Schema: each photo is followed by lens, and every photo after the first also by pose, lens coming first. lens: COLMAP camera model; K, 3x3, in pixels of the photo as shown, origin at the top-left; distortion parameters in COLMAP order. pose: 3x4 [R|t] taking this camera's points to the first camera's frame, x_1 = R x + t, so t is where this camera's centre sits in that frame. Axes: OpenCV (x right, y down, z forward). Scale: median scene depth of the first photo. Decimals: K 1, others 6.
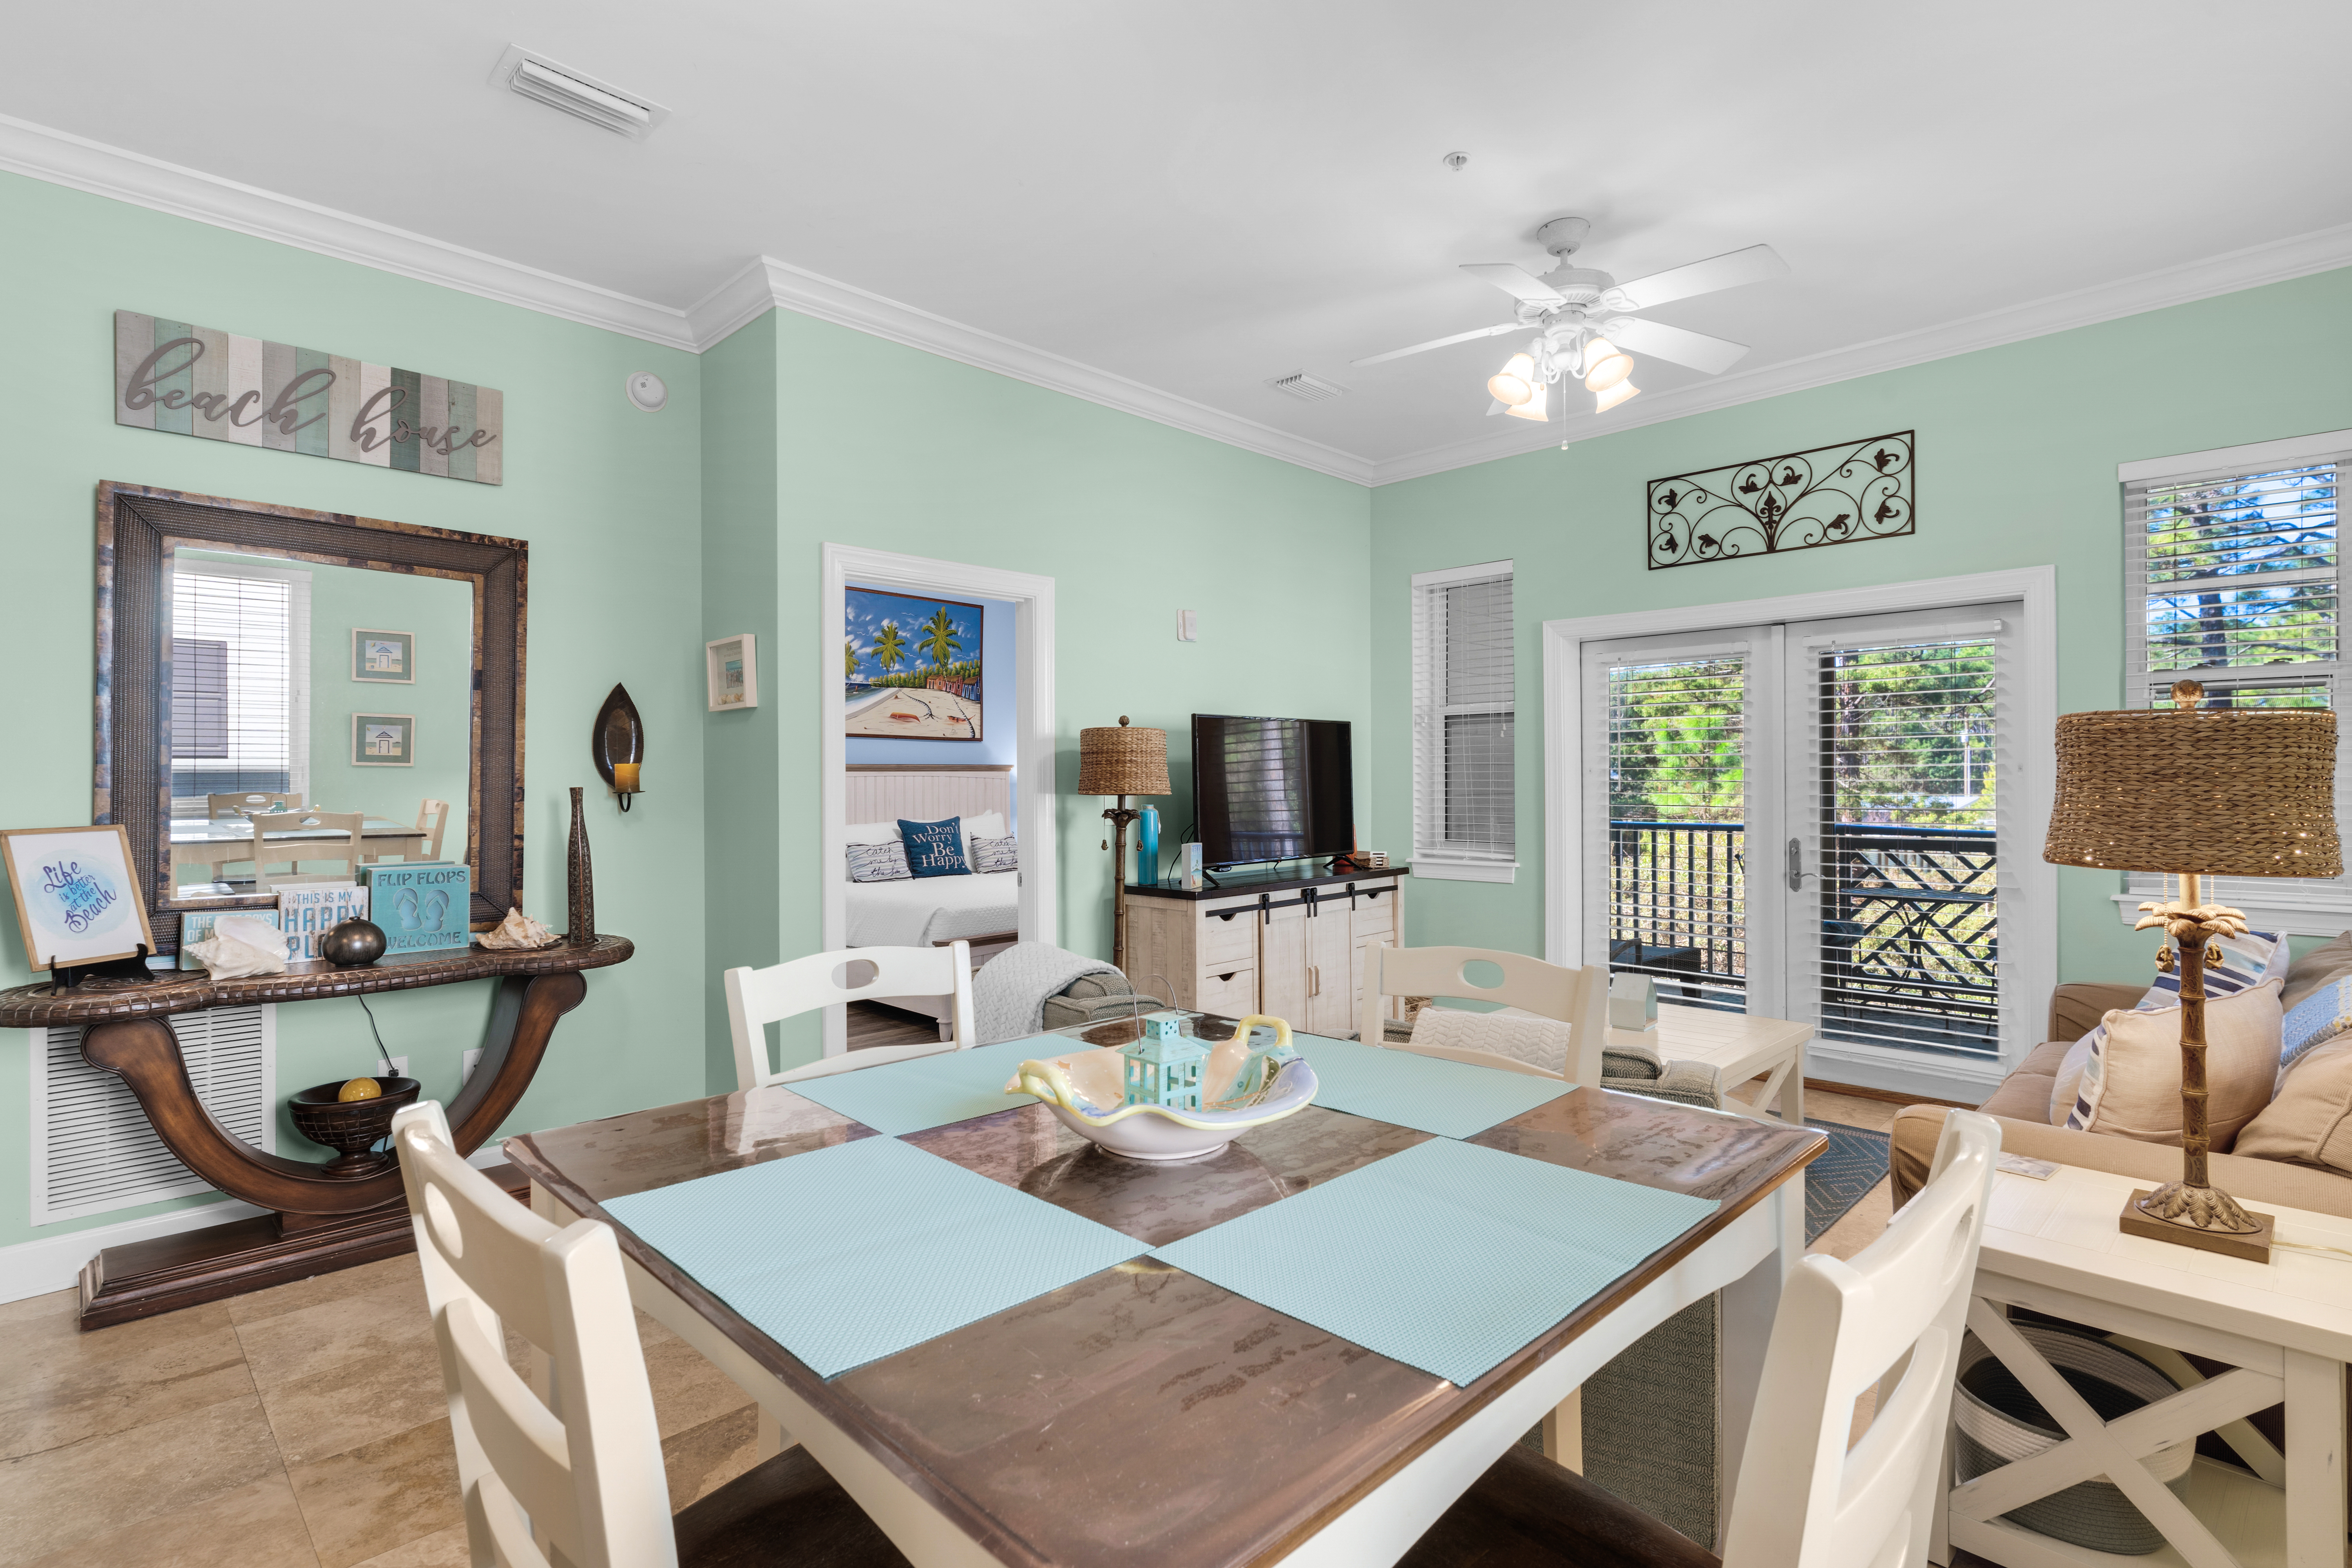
lens RADIAL K [[1131.8, 0, 1176.2], [0, 1131.8, 779.2], [0, 0, 1]] dist [0.001752, -0.000583]
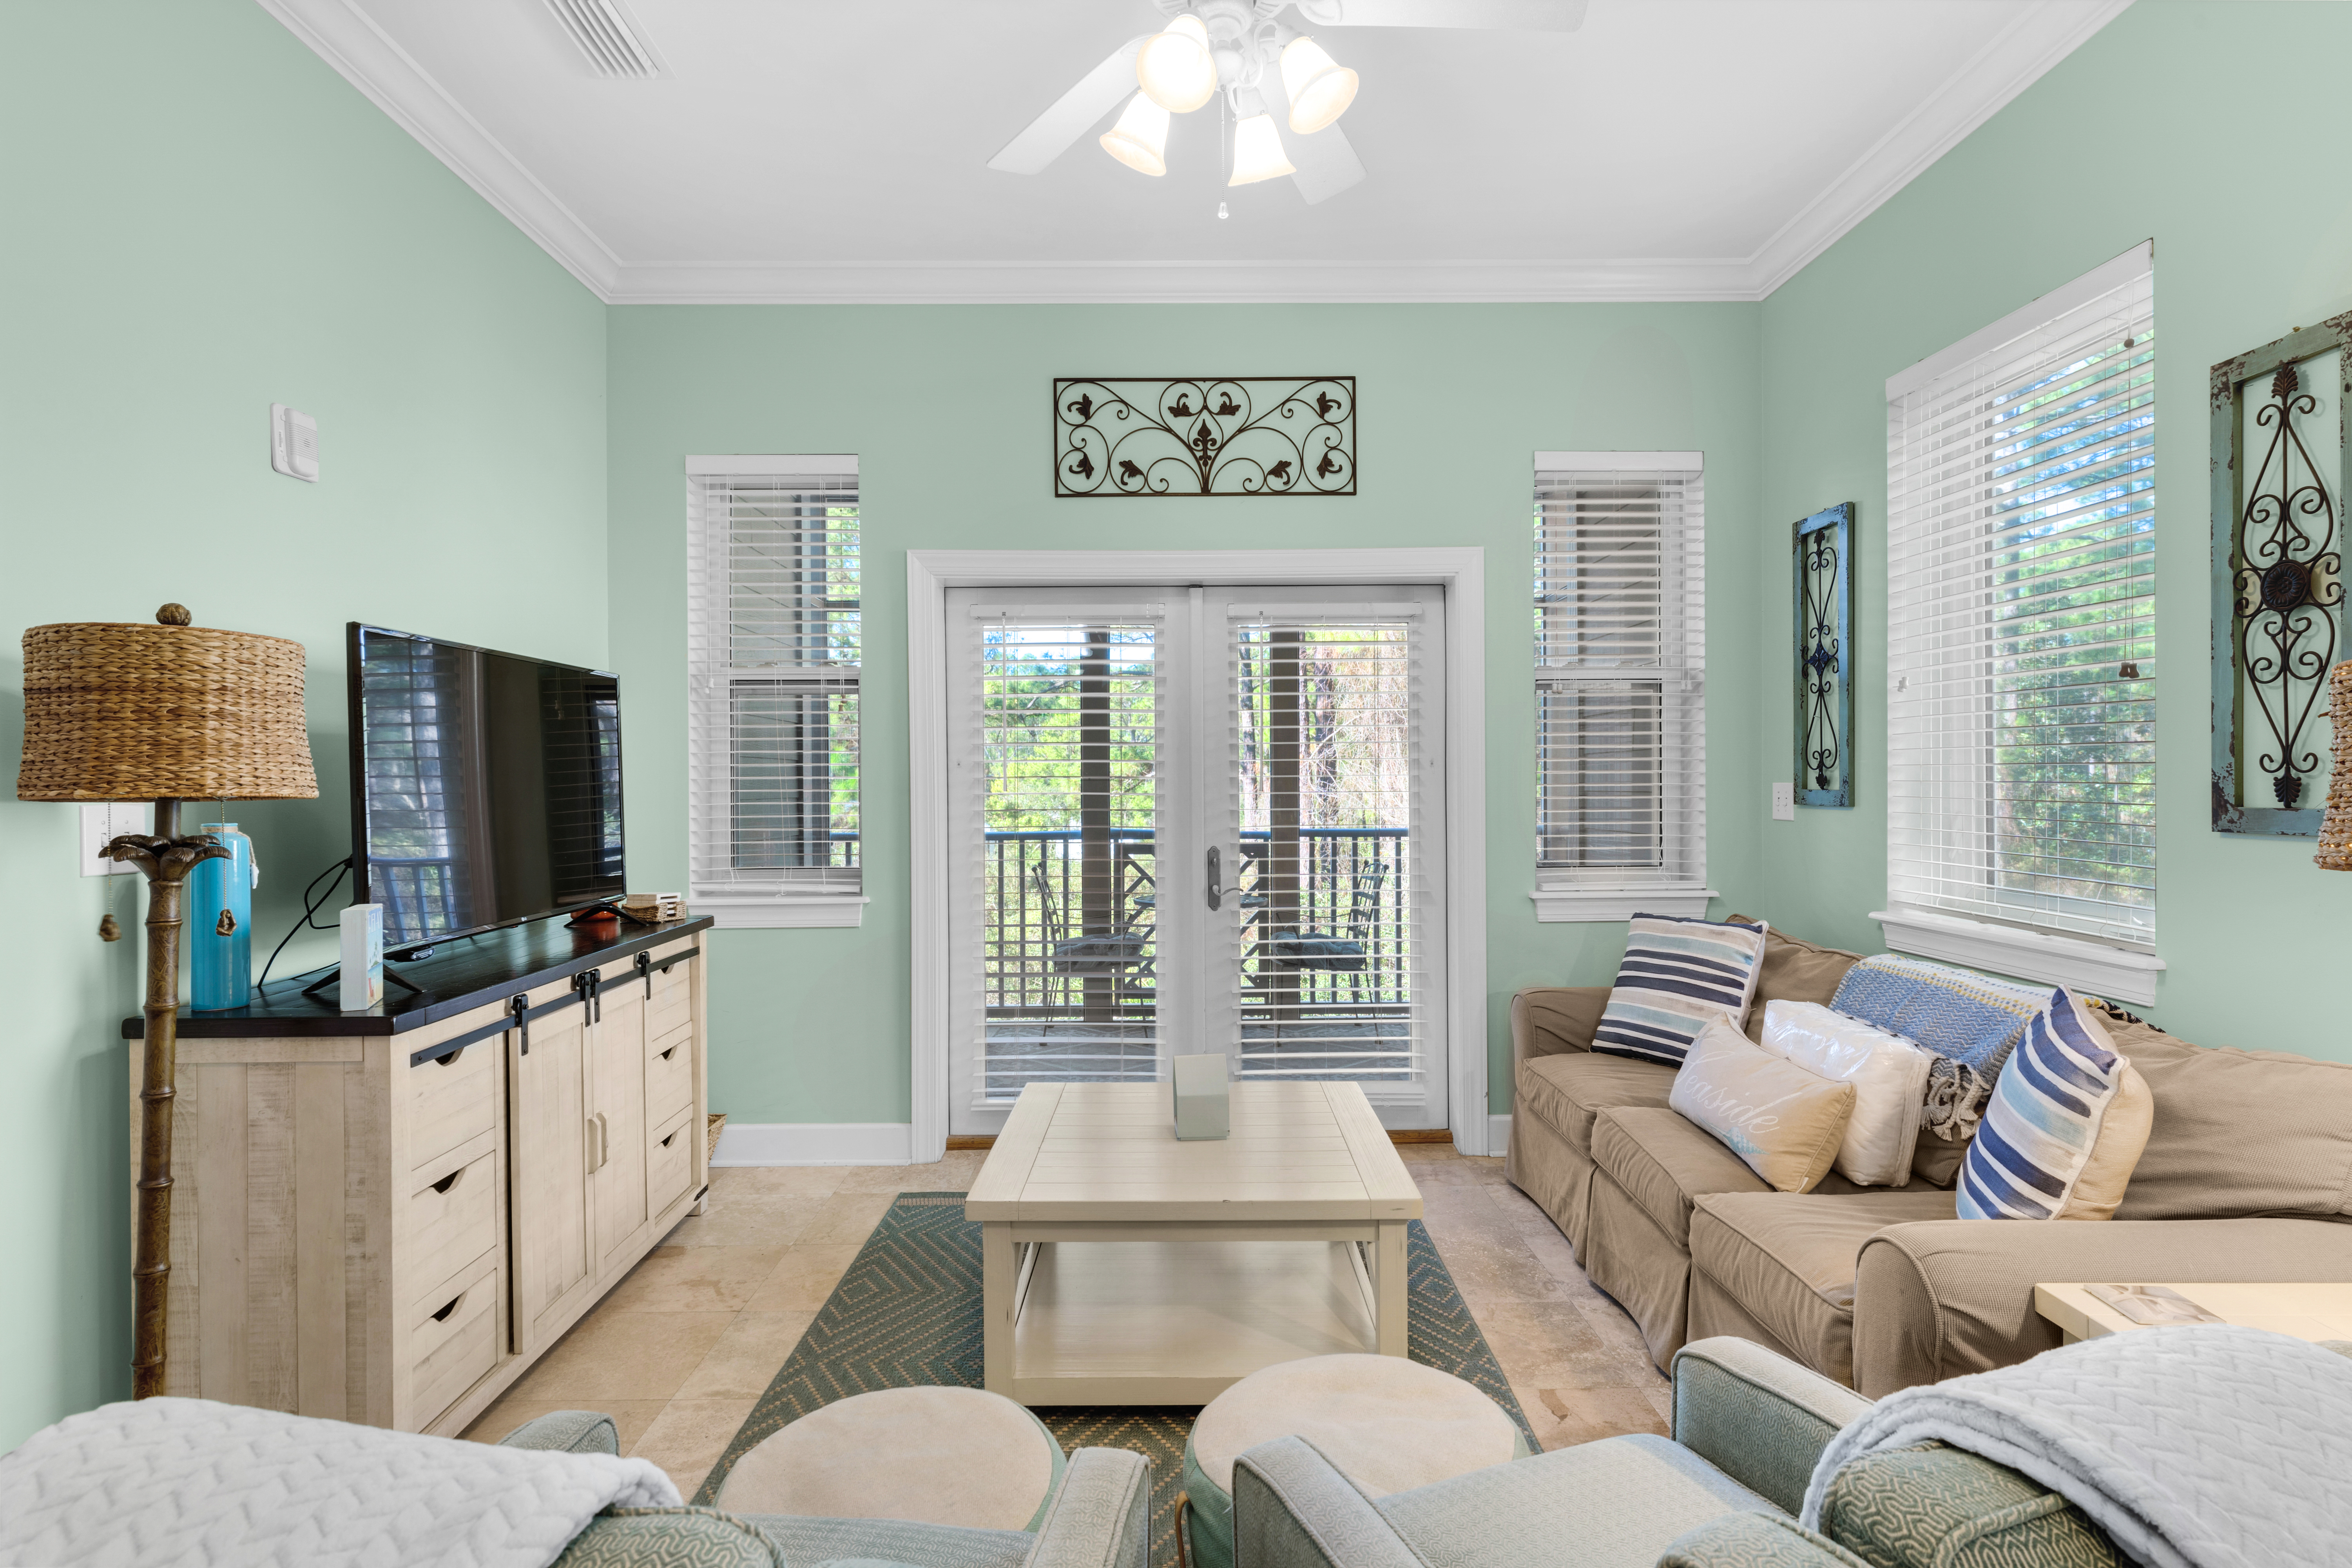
lens RADIAL K [[1176.5, 0, 1176.3], [0, 1176.5, 786.8], [0, 0, 1]] dist [0.001736, 0.000714]
pose [[0.699680, -0.000609, 0.714456, -0.087176], [0.001676, 0.999998, -0.000789, 0.009085], [-0.714455, 0.001750, 0.699680, 0.405133]]
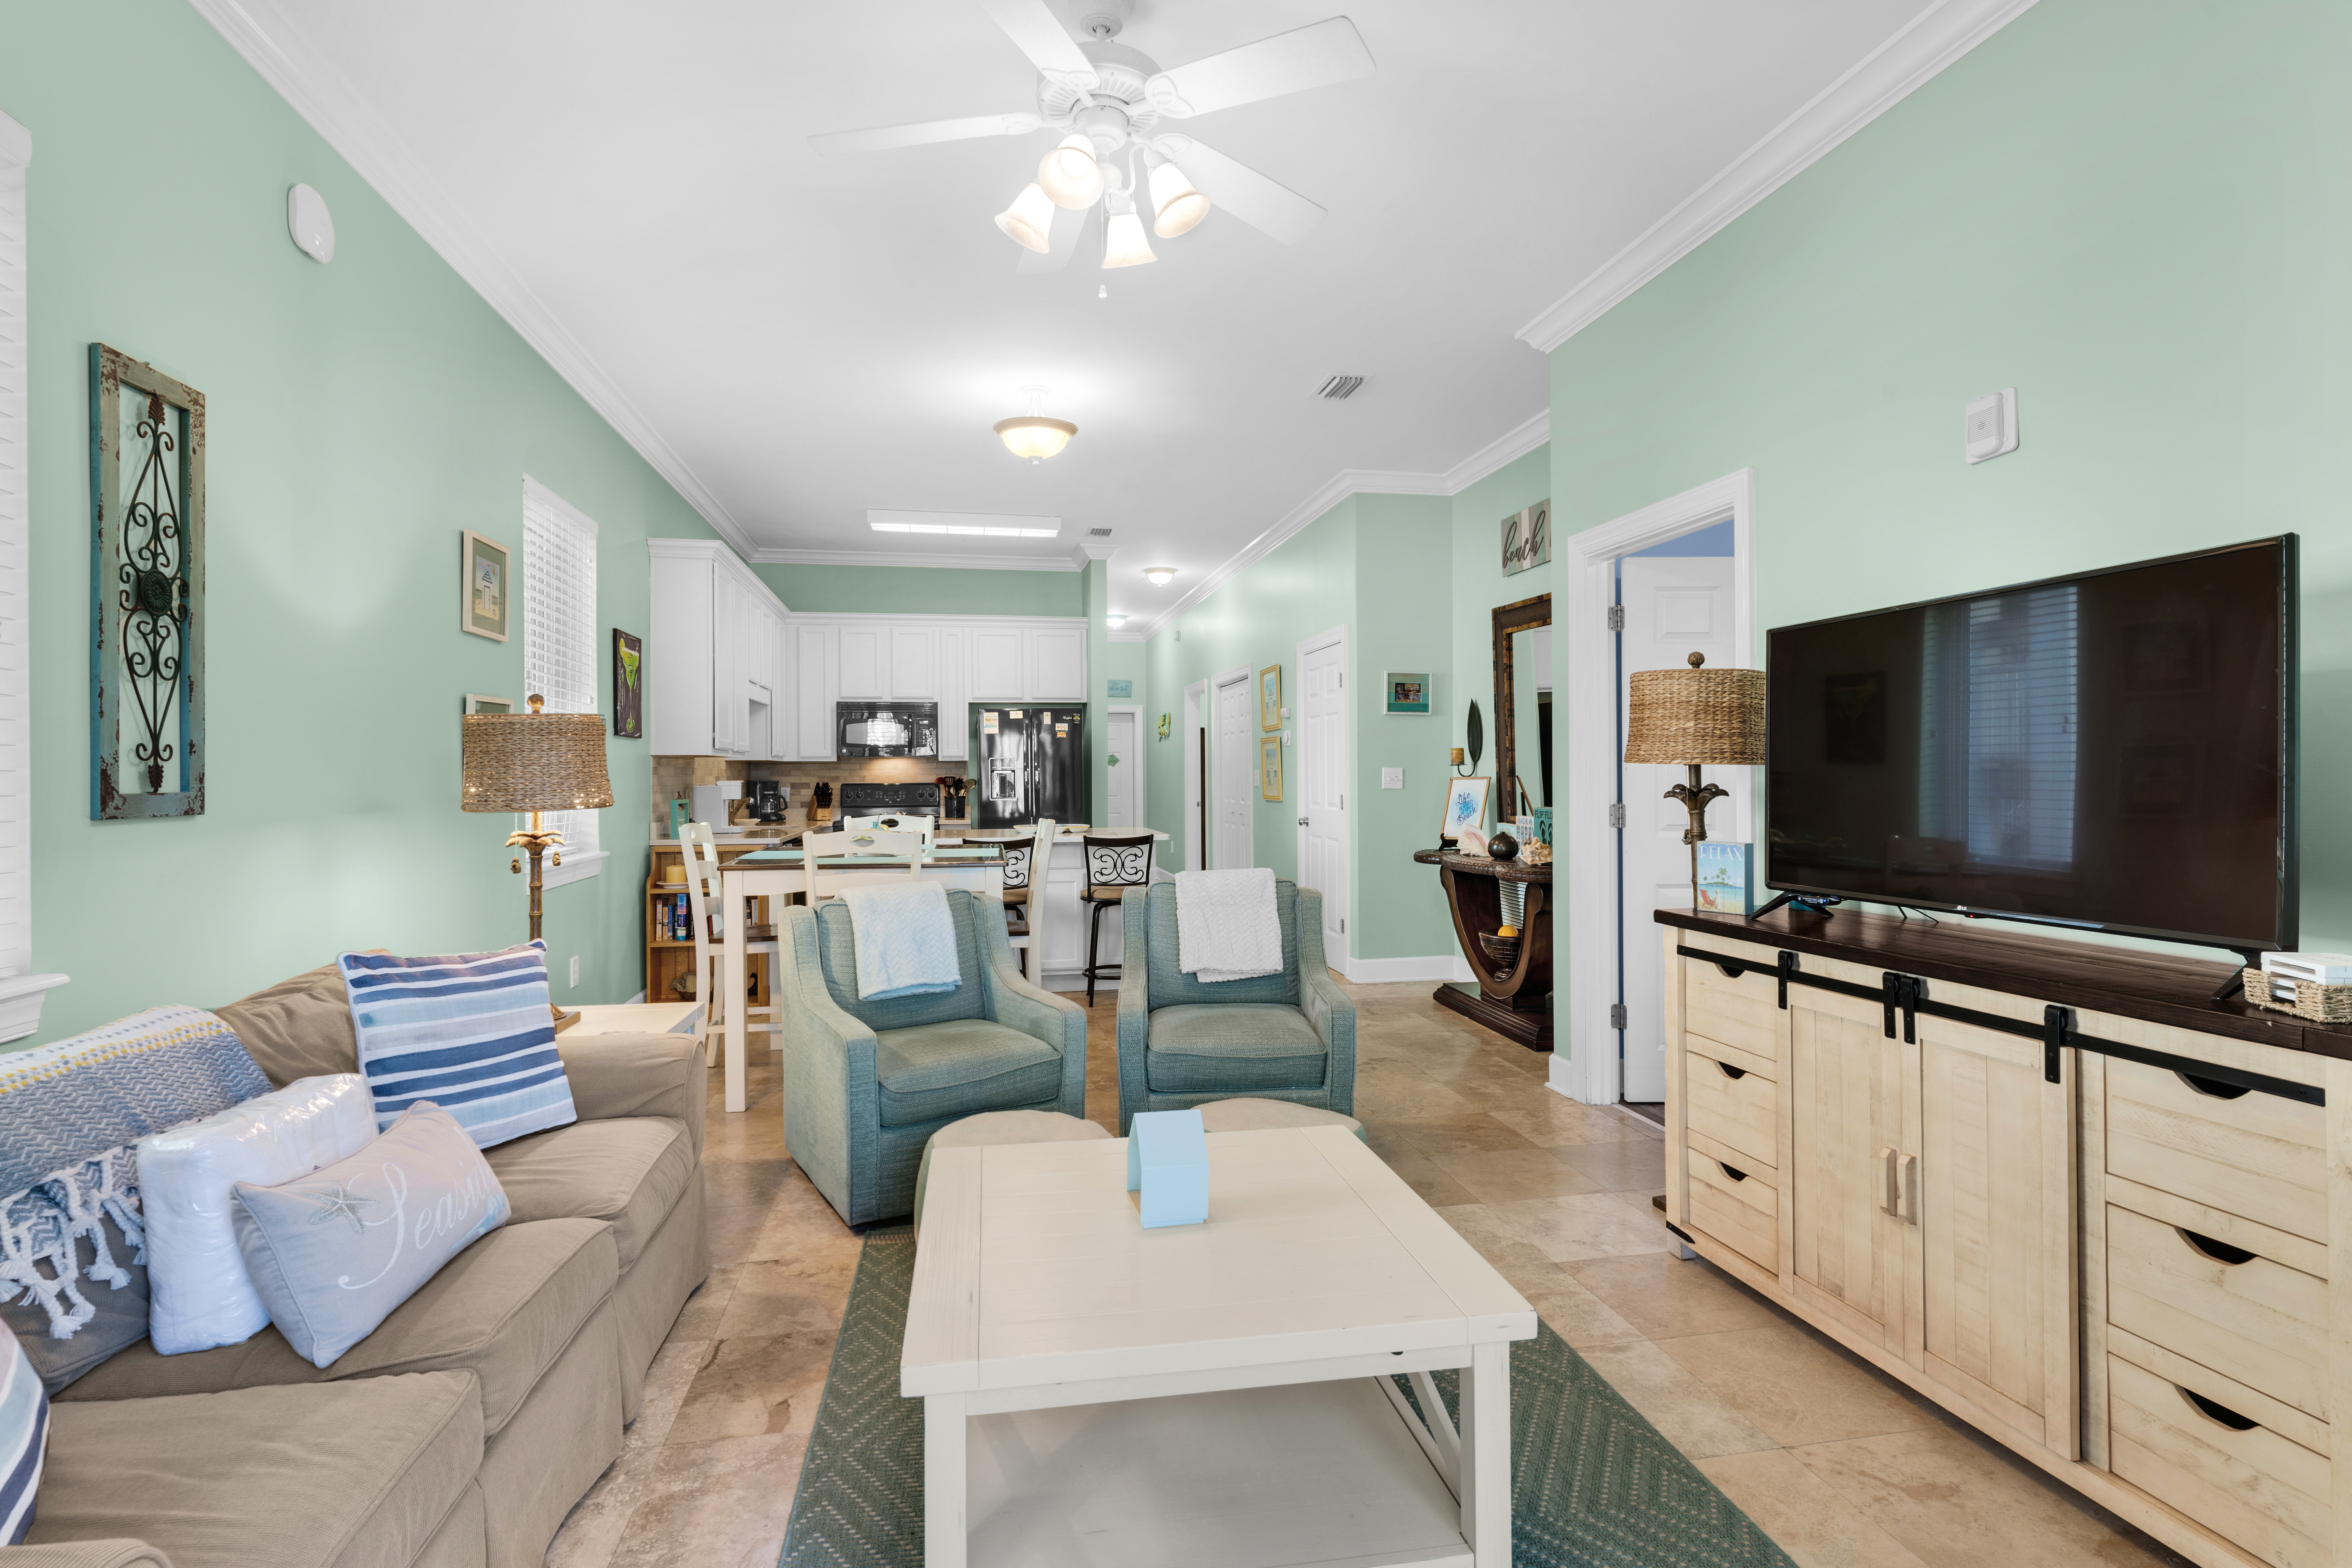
lens RADIAL K [[1131.8, 0, 1167.1], [0, 1131.8, 775.8], [0, 0, 1]] dist [0.001752, -0.000583]
pose [[-0.570344, 0.010877, -0.821334, 0.649835], [0.010705, 0.999926, 0.005808, 0.011918], [0.821336, -0.005480, -0.570419, 1.017944]]
